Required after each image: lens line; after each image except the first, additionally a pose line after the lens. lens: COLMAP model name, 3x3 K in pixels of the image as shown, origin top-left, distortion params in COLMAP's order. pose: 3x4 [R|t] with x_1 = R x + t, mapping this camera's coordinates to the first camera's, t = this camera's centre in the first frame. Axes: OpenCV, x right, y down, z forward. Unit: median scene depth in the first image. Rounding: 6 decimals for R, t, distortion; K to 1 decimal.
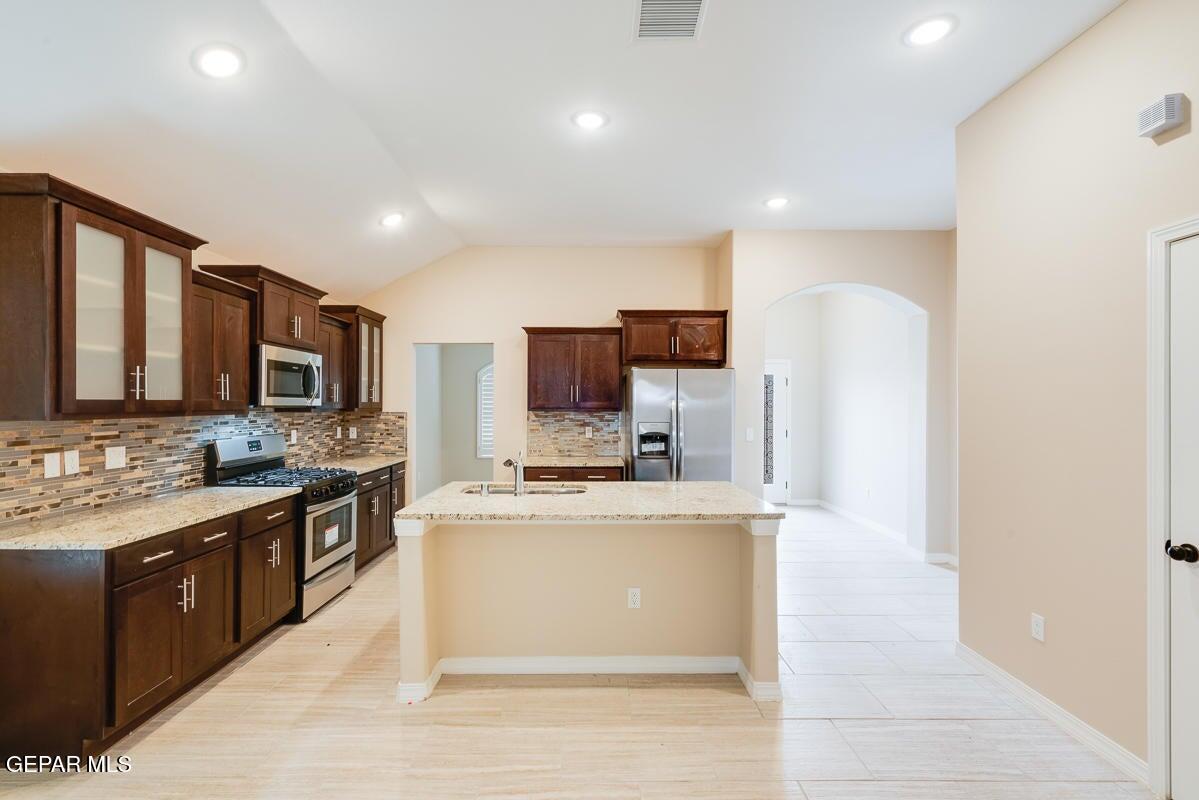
lens RADIAL K [[542.6, 0, 600.6], [0, 542.6, 411.7], [0, 0, 1]] dist [-0.008227, 0.000688]
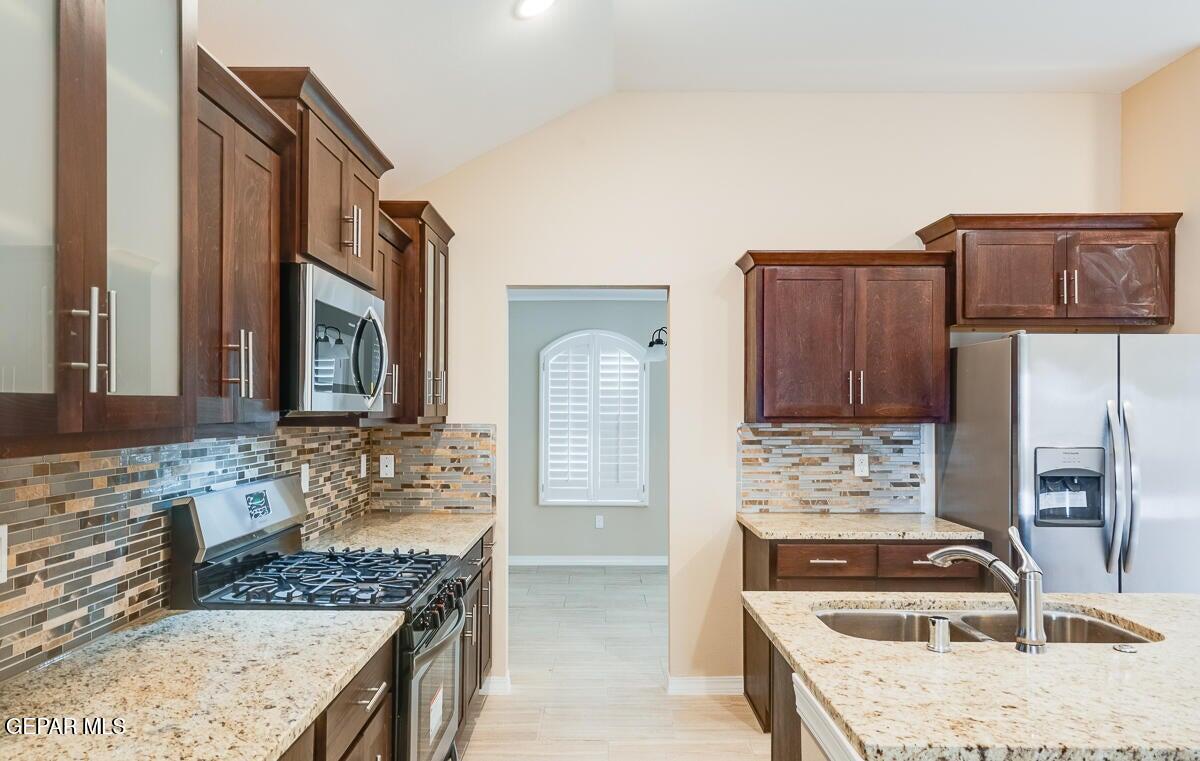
lens RADIAL K [[832.6, 0, 603.1], [0, 832.6, 411.1], [0, 0, 1]] dist [-0.003702, -0.001117]
pose [[0.999984, 0.000428, -0.005701, -0.348029], [-0.000488, 0.999944, -0.010548, -0.004865], [0.005696, 0.010551, 0.999928, 0.322934]]
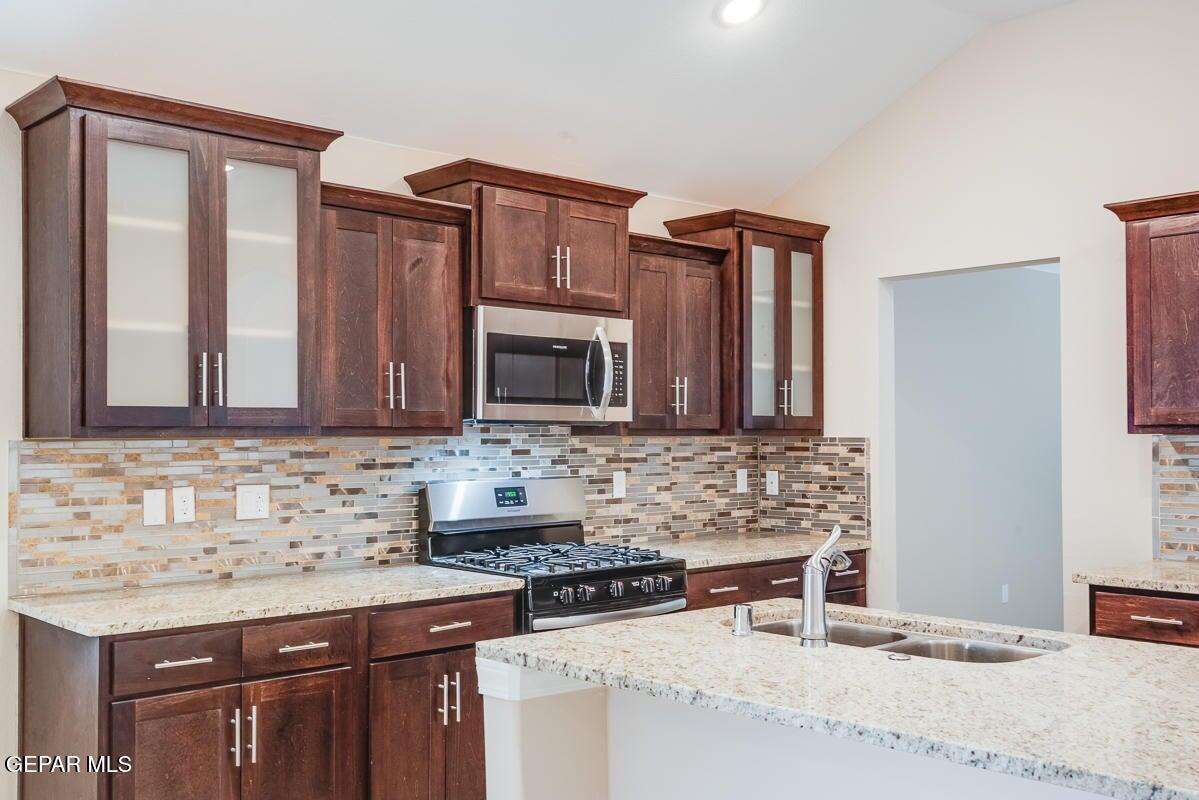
lens RADIAL K [[1203.7, 0, 586.6], [0, 1203.7, 425.0], [0, 0, 1]] dist [0.008654, 0.005225]
pose [[0.669157, -0.010340, -0.743049, 0.289124], [-0.006412, 0.999786, -0.019687, 0.014547], [0.743094, 0.017938, 0.668947, 0.248449]]
